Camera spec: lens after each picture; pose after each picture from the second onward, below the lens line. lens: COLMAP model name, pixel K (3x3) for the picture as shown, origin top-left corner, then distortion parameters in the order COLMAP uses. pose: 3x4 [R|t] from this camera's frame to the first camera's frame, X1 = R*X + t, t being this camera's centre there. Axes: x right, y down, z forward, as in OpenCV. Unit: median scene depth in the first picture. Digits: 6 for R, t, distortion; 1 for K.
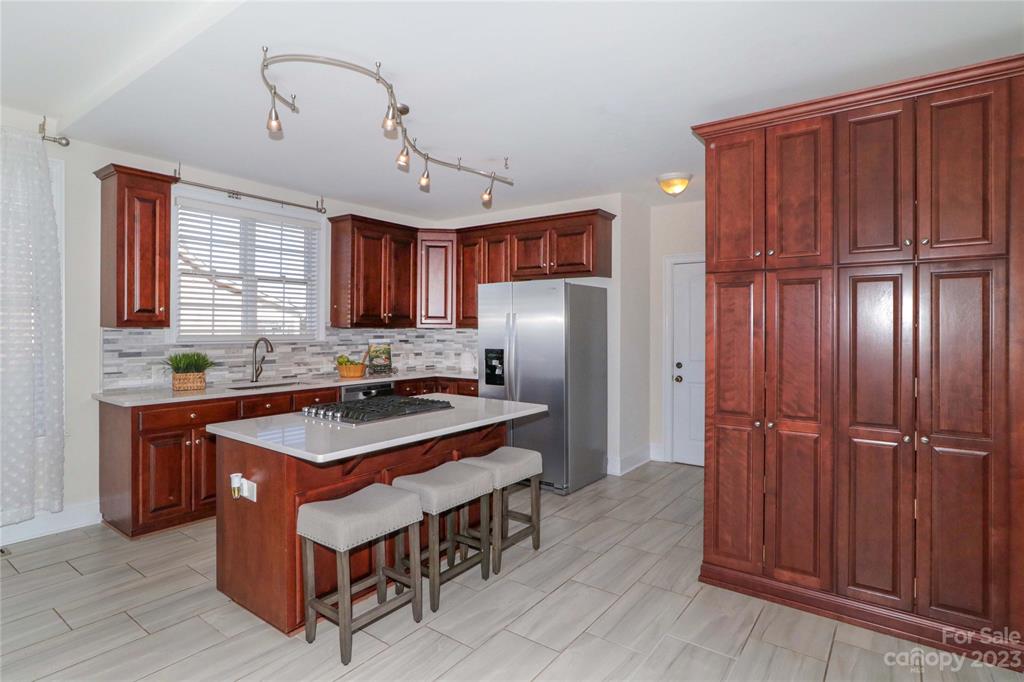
lens RADIAL K [[533.7, 0, 508.9], [0, 533.7, 334.6], [0, 0, 1]] dist [-0.002697, -0.000136]
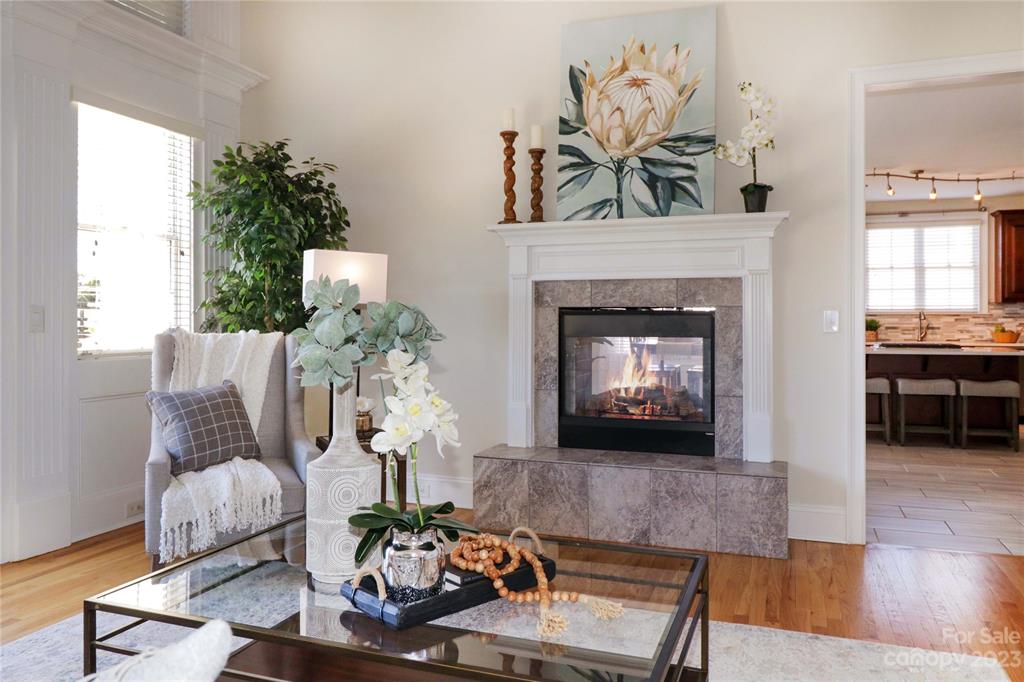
lens RADIAL K [[762.4, 0, 524.8], [0, 762.4, 313.3], [0, 0, 1]] dist [0.004145, -0.008656]
pose [[0.287160, -0.011158, -0.957817, 1.079451], [-0.008117, 0.999868, -0.014082, 0.046356], [0.957848, 0.011818, 0.287032, -0.552004]]
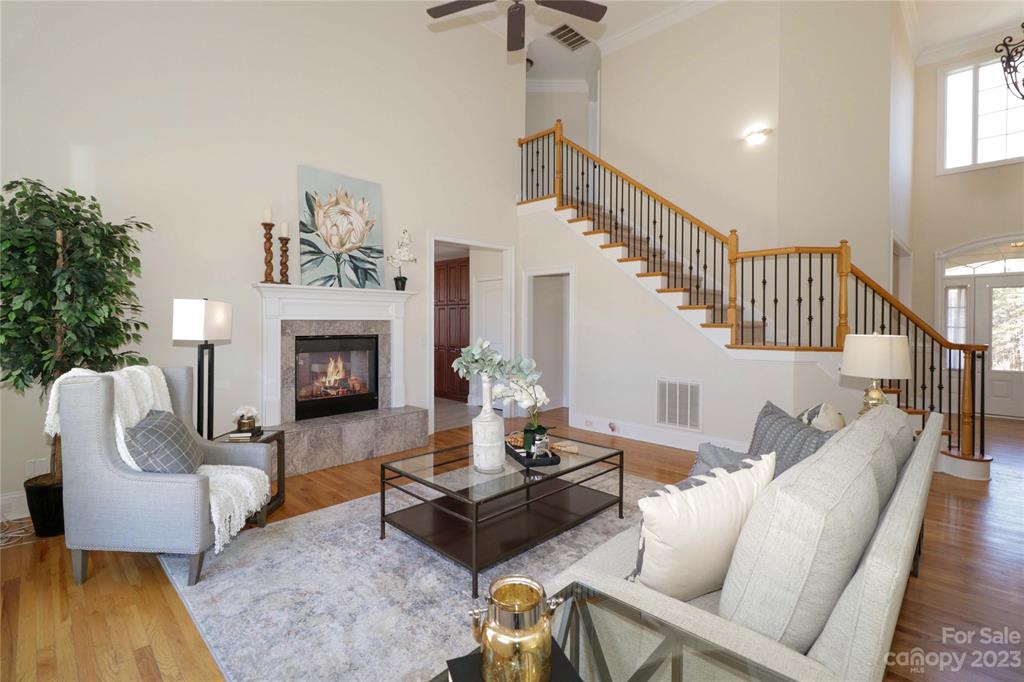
lens RADIAL K [[479.2, 0, 497.0], [0, 479.2, 326.3], [0, 0, 1]] dist [-0.001632, -0.000258]
pose [[0.988915, 0.003288, -0.148445, 0.778429], [-0.002093, 0.999964, 0.008202, 0.002195], [0.148467, -0.007801, 0.988887, -1.074303]]
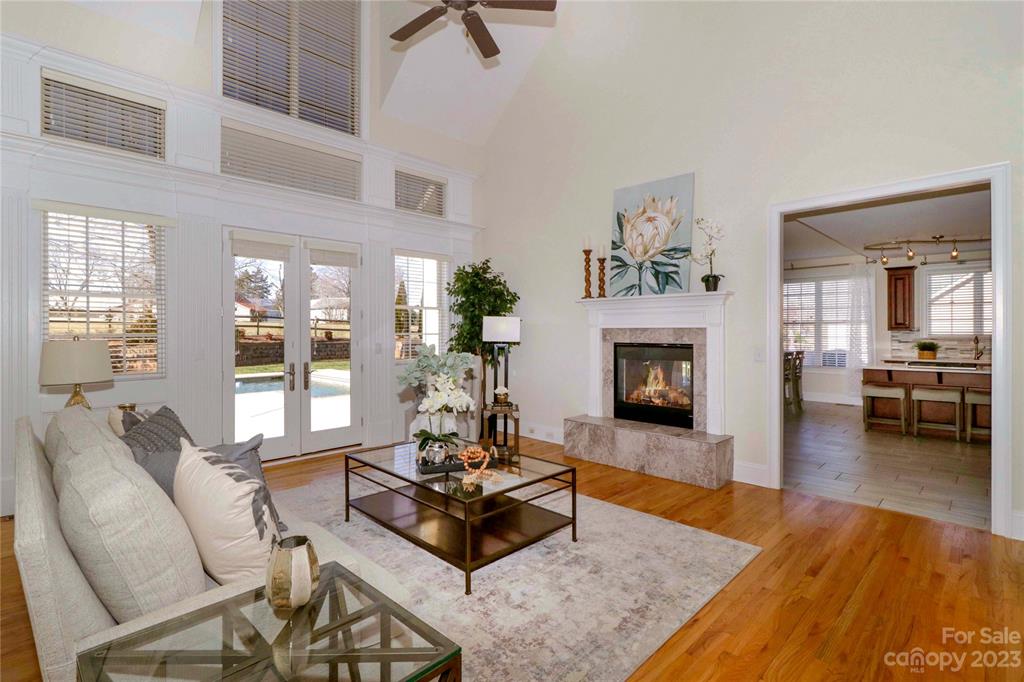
lens RADIAL K [[479.2, 0, 513.2], [0, 479.2, 335.1], [0, 0, 1]] dist [-0.001632, -0.000258]
pose [[-0.137886, 0.001990, -0.990446, 1.281923], [-0.008878, 0.999955, 0.003245, 0.011036], [0.990408, 0.009240, -0.137862, -0.344491]]
